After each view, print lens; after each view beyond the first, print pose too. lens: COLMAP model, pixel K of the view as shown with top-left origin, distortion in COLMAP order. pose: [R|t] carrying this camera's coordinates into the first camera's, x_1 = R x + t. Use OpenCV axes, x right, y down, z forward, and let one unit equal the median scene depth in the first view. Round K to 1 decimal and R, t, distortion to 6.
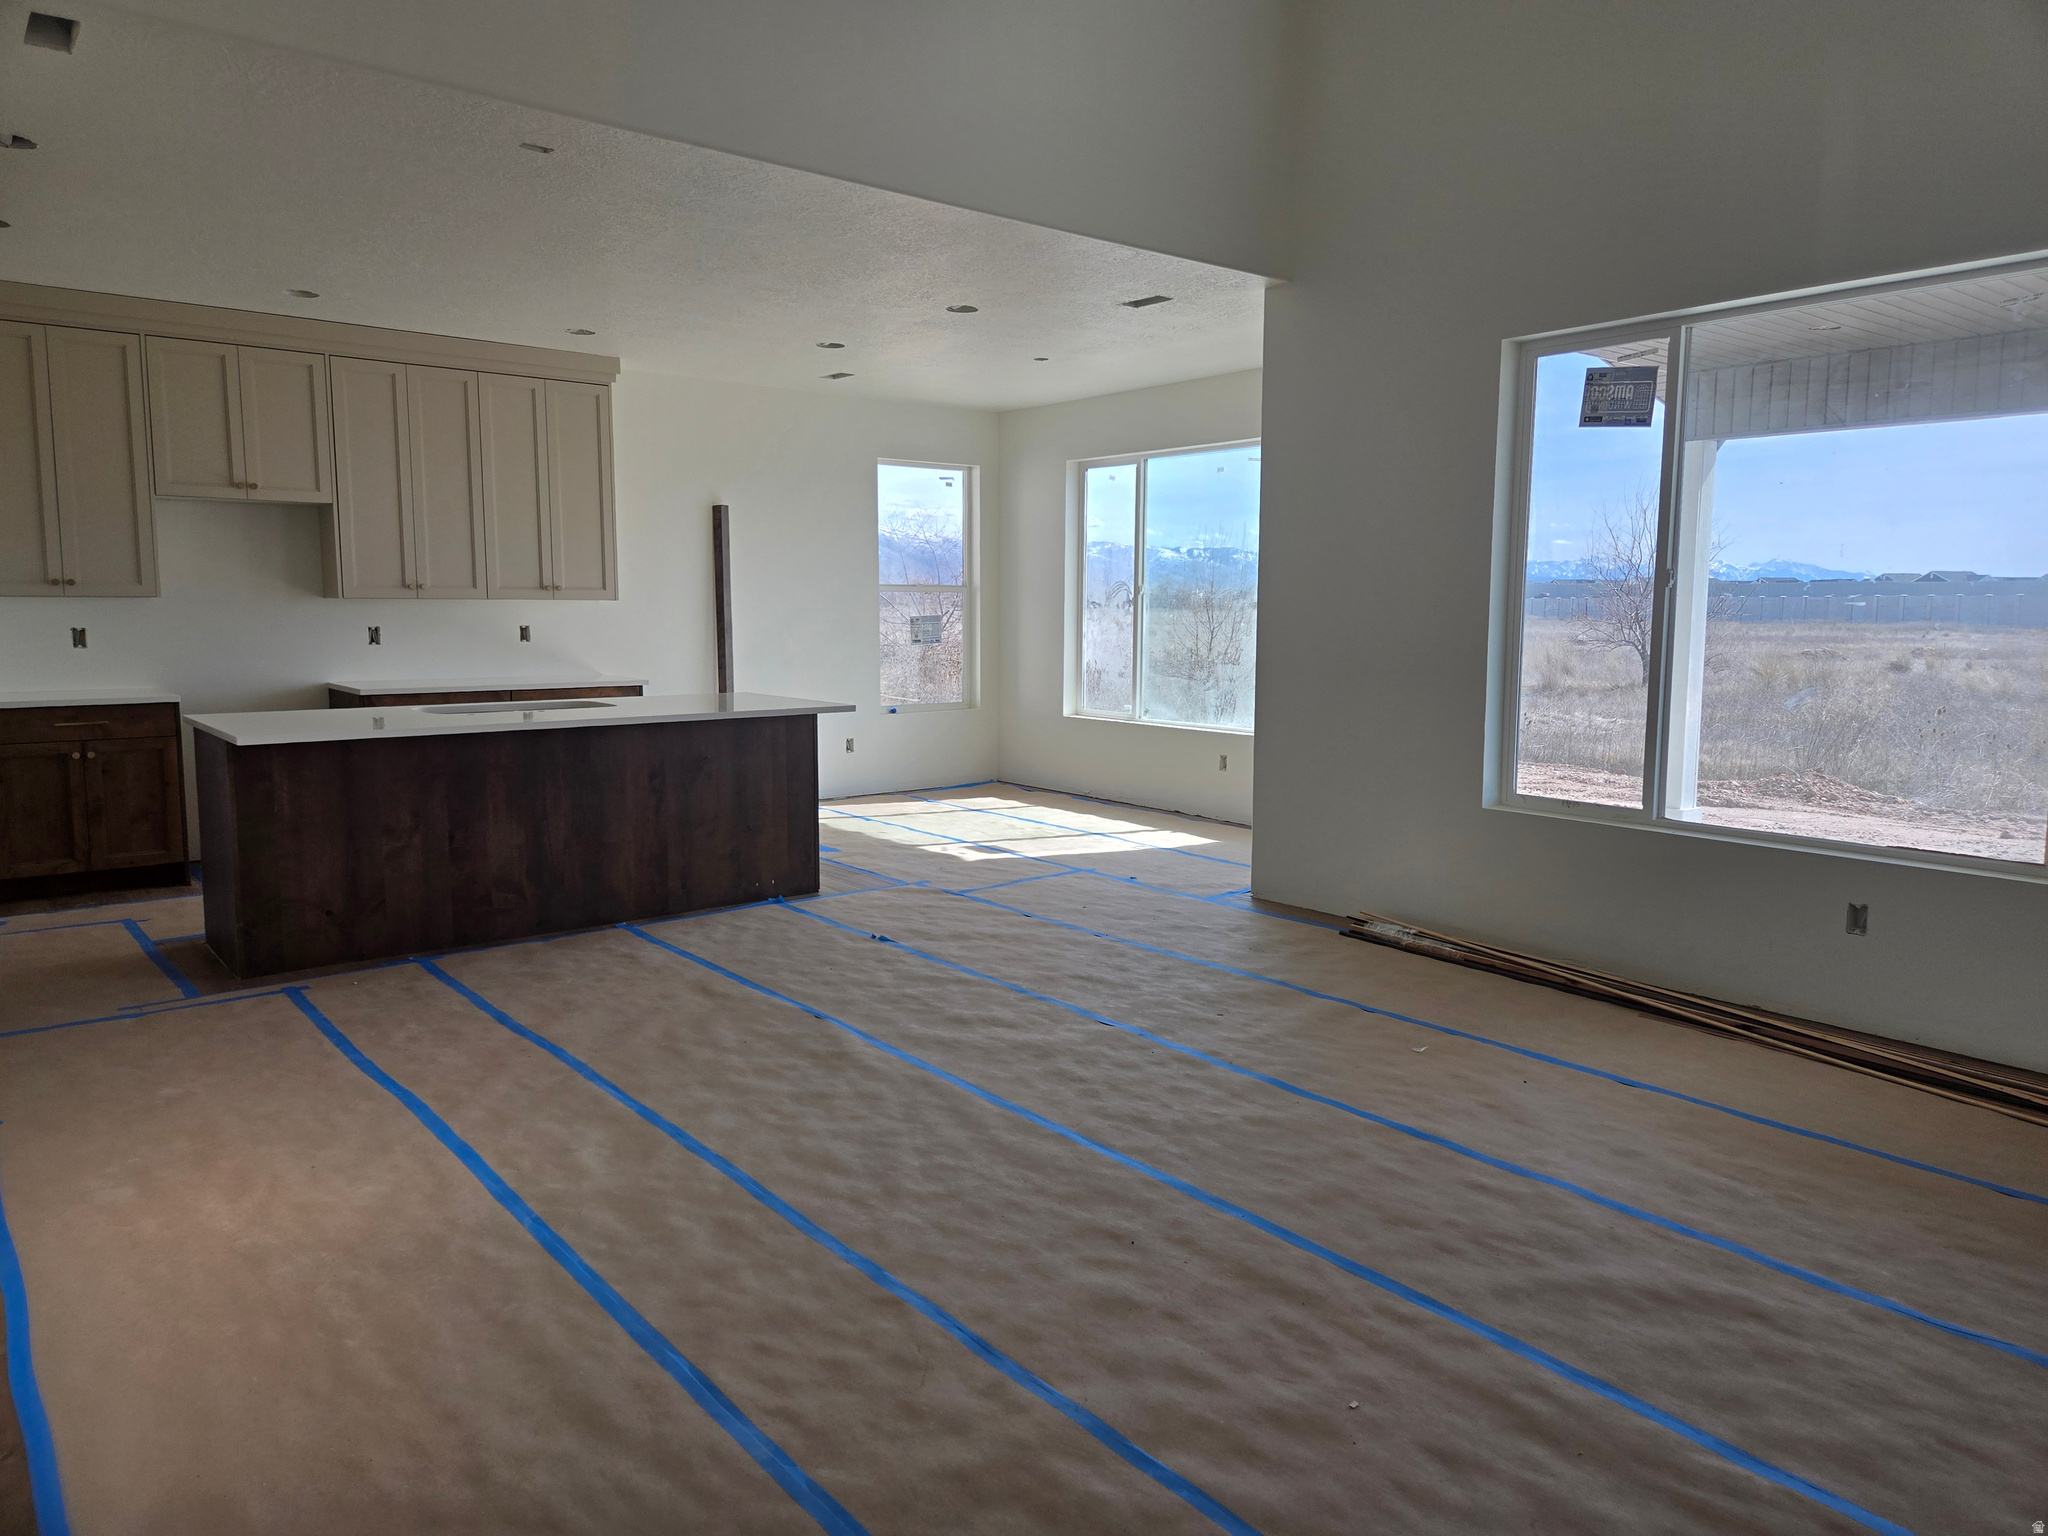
lens RADIAL K [[1372.0, 0, 1024.0], [0, 1372.0, 768.0], [0, 0, 1]] dist [0.058489, -0.045049]
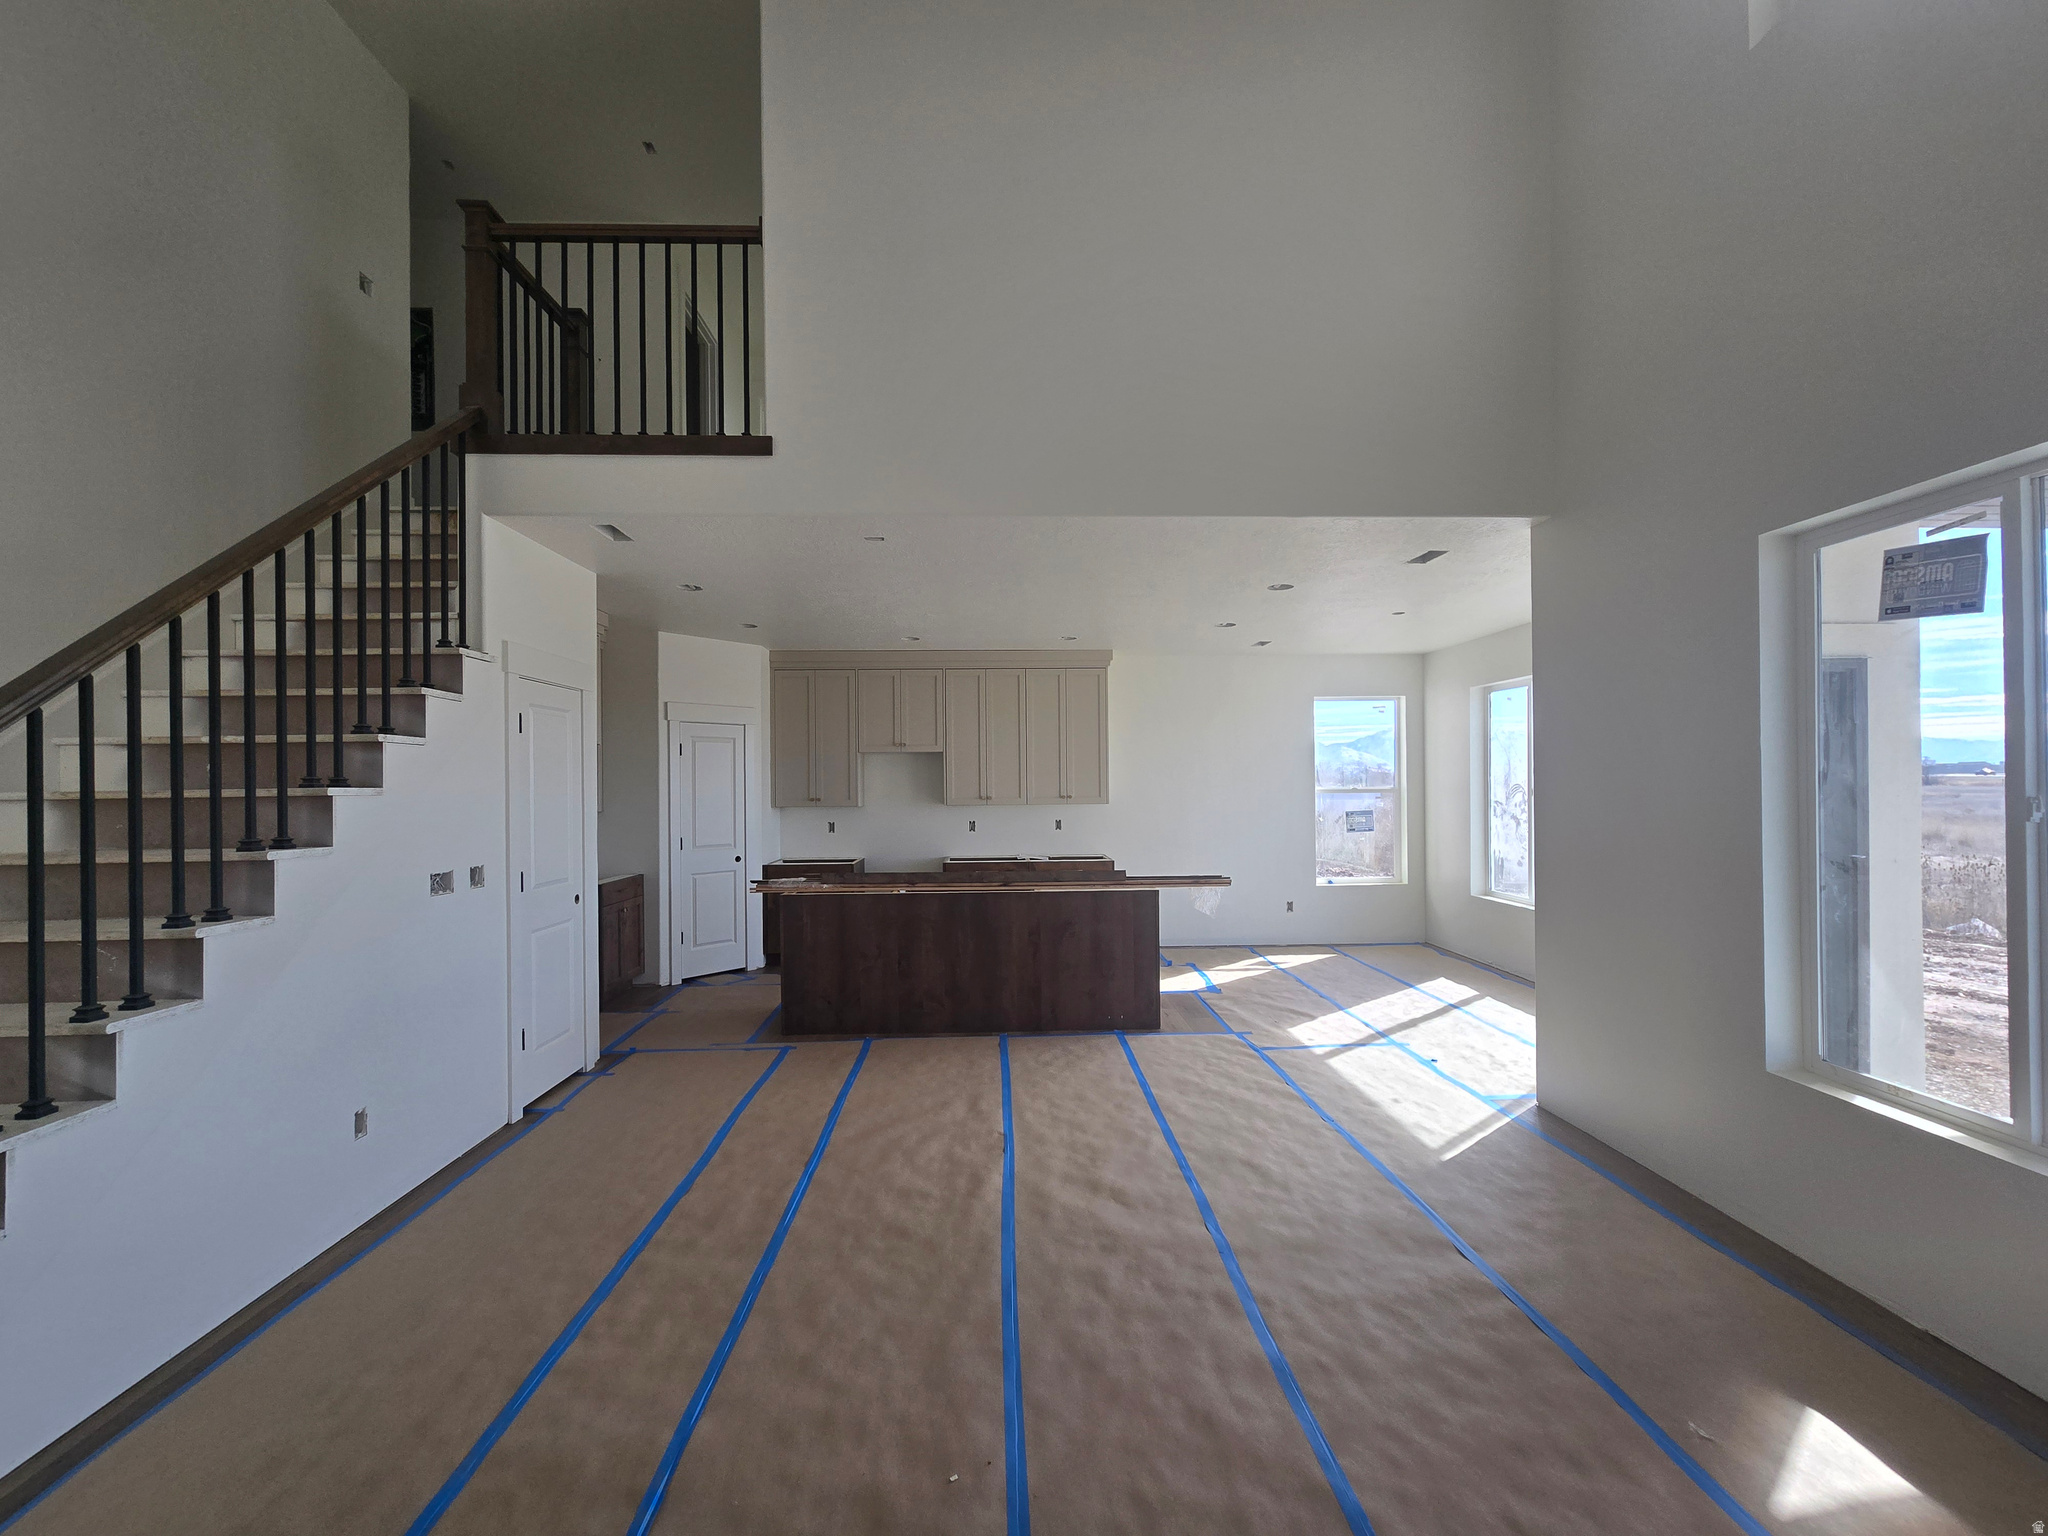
lens RADIAL K [[837.5, 0, 1007.1], [0, 837.5, 785.7], [0, 0, 1]] dist [-0.014637, 0.000399]
pose [[0.789661, -0.011561, -0.613435, 0.248720], [-0.060270, 0.993525, -0.096309, -0.060645], [0.610576, 0.113023, 0.783851, 0.268013]]
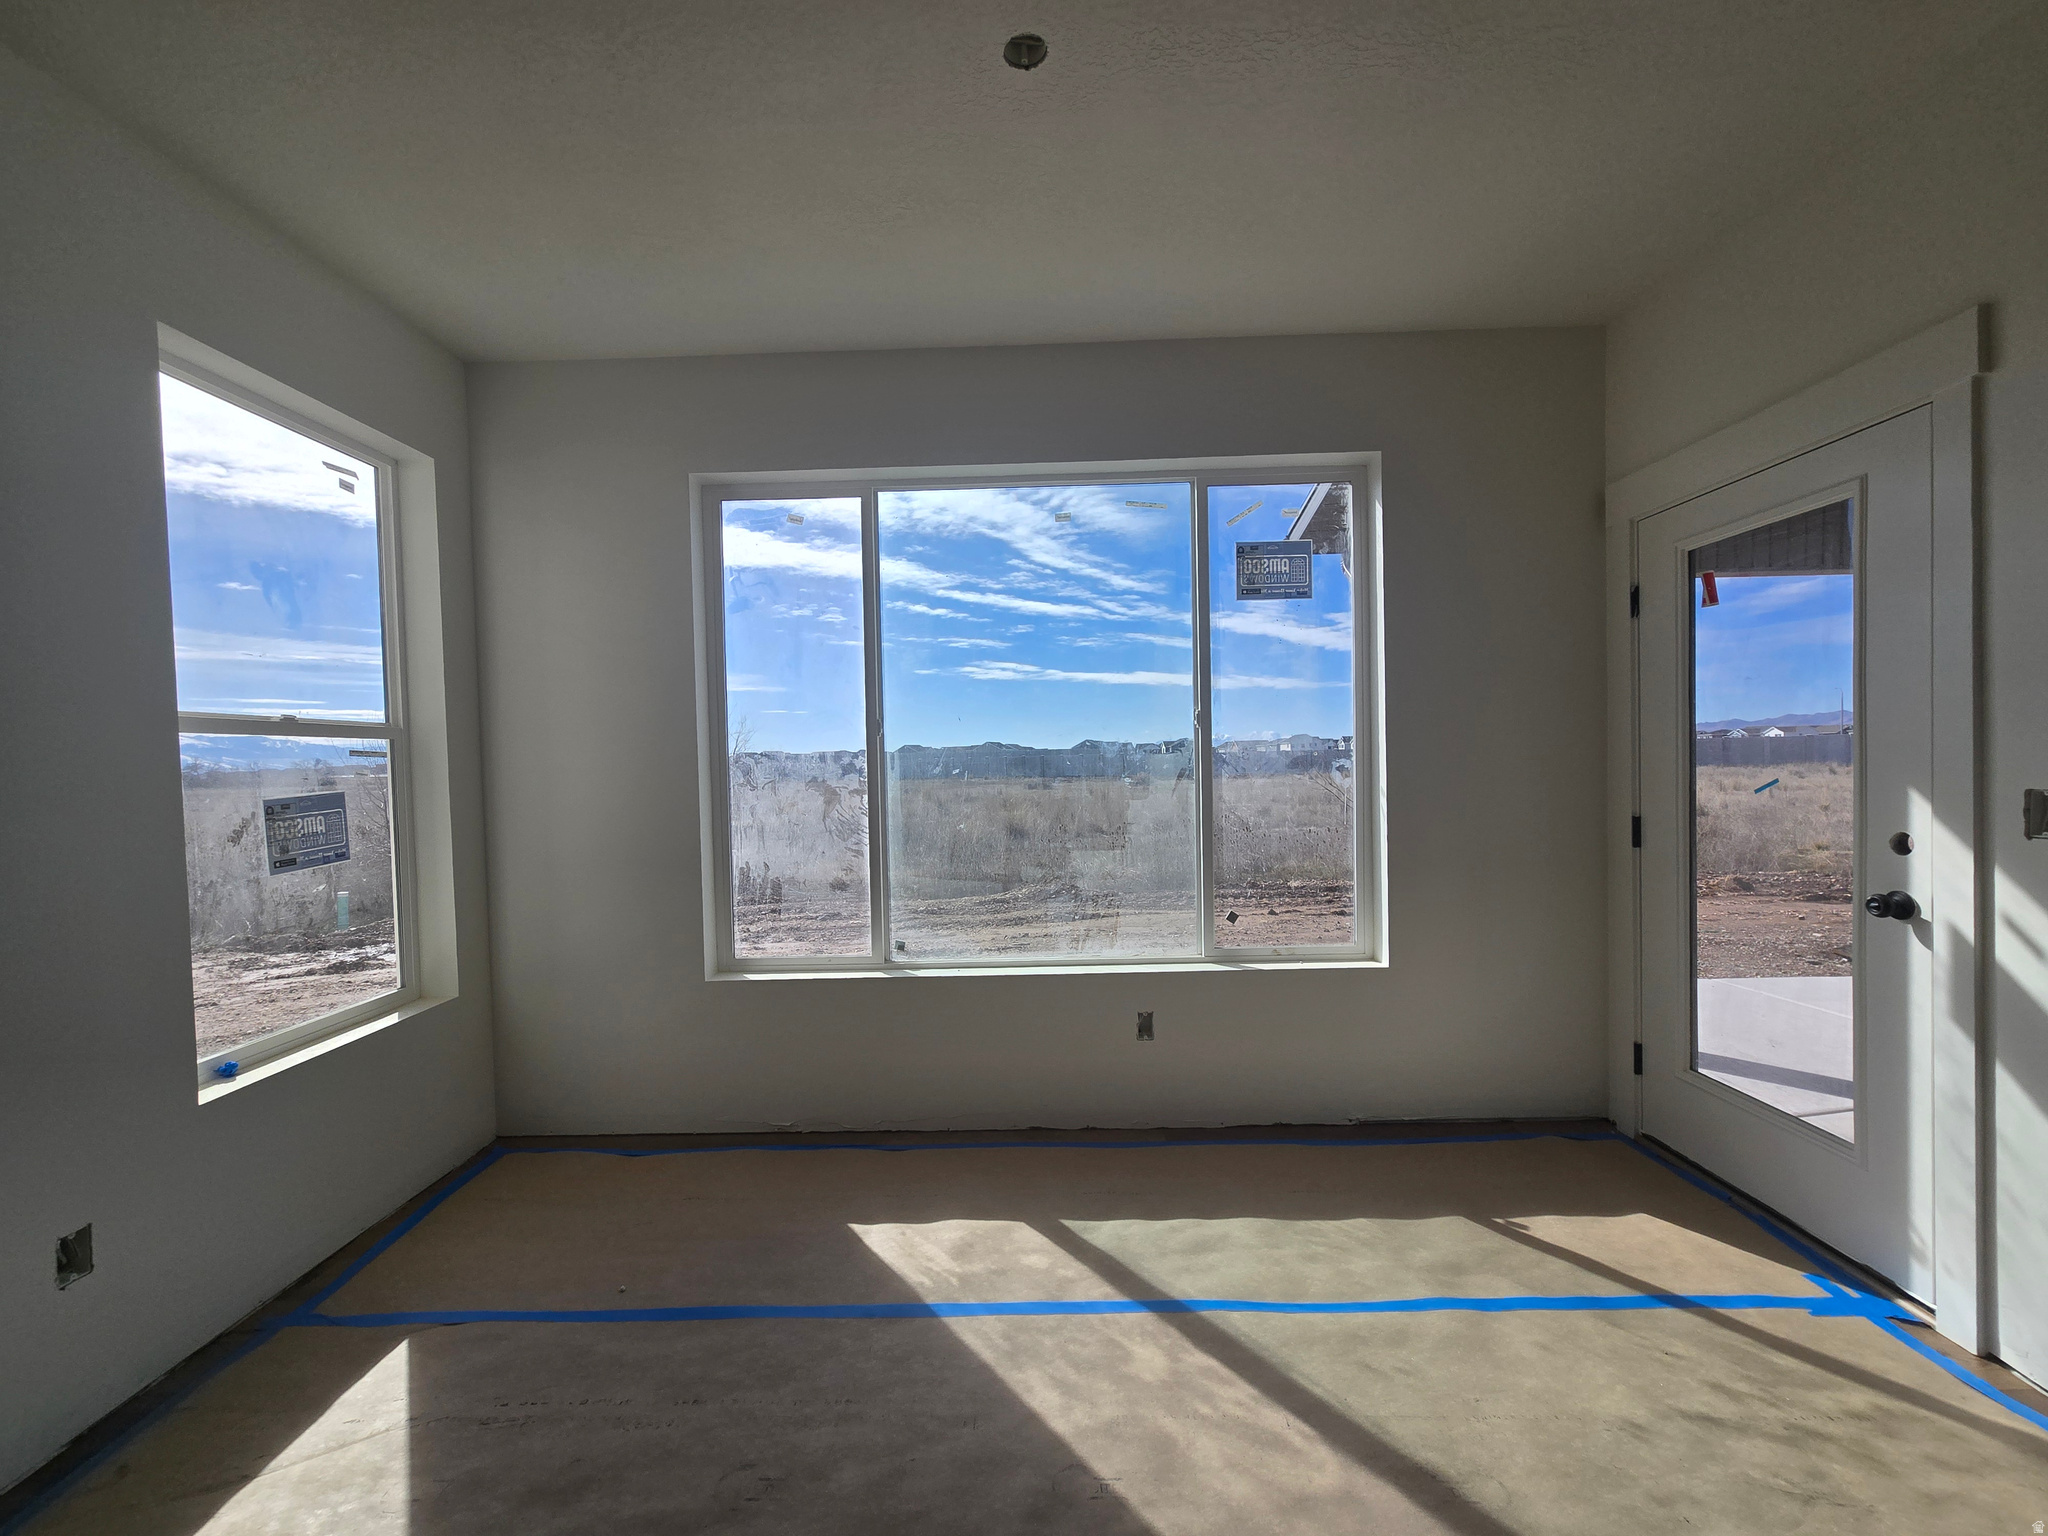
lens RADIAL K [[842.2, 0, 1017.9], [0, 842.2, 786.0], [0, 0, 1]] dist [-0.000110, 0.003872]
pose [[0.642596, -0.043625, 0.764962, -0.204150], [0.121571, 0.991536, -0.045578, -0.127048], [-0.756499, 0.122286, 0.642460, 1.126462]]
